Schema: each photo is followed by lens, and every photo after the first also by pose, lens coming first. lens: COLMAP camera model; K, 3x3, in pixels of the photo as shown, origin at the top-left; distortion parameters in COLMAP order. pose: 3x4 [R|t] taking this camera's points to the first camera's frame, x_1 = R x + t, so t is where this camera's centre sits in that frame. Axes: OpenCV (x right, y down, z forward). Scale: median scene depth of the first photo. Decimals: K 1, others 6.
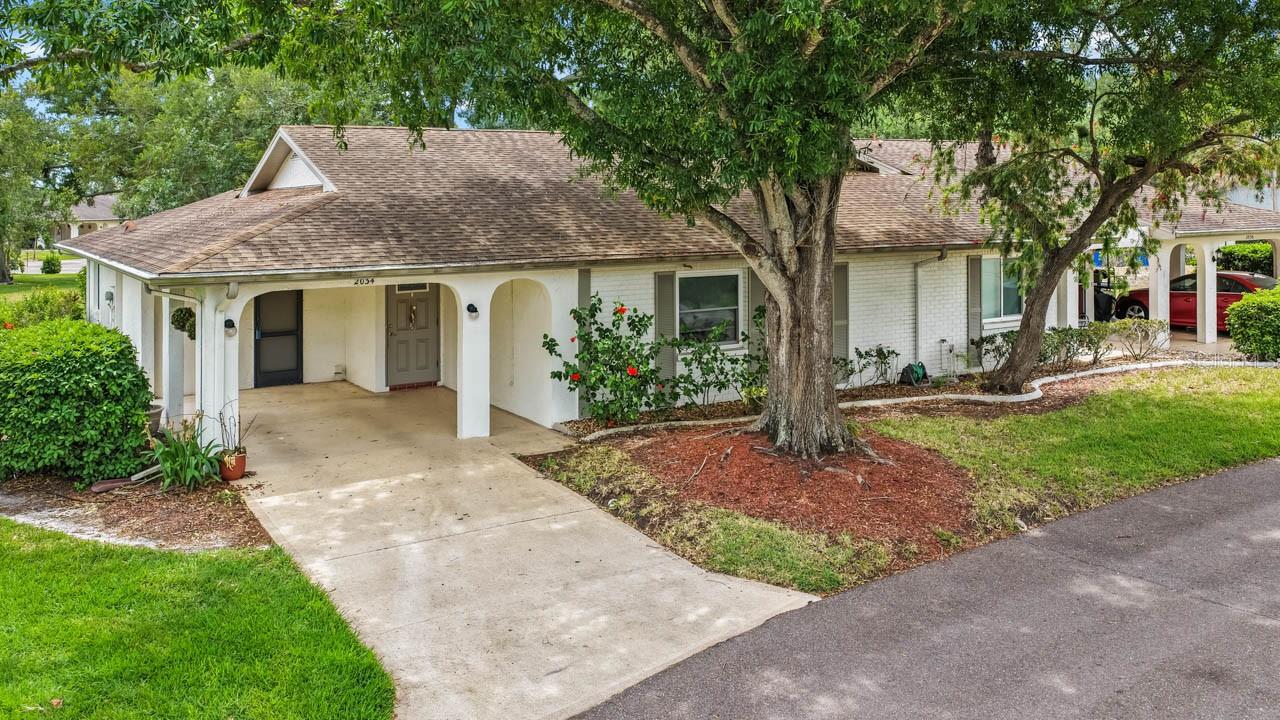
lens RADIAL K [[1081.1, 0, 640.0], [0, 1081.1, 360.0], [0, 0, 1]] dist [0.002474, 0.012666]
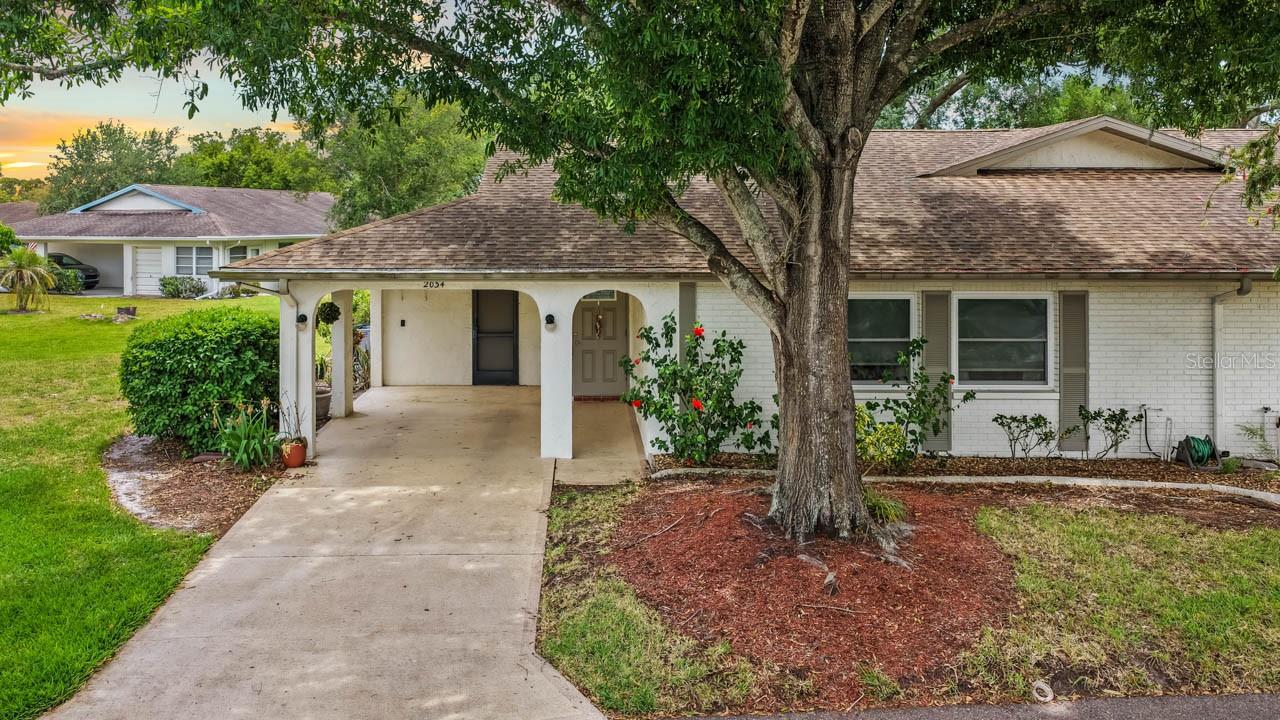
lens RADIAL K [[1081.1, 0, 640.0], [0, 1081.1, 360.0], [0, 0, 1]] dist [0.002474, 0.012666]
pose [[0.850593, 0.080913, -0.519563, 0.396688], [-0.086746, 0.996144, 0.013118, -0.031759], [0.518621, 0.033912, 0.854332, 0.248341]]
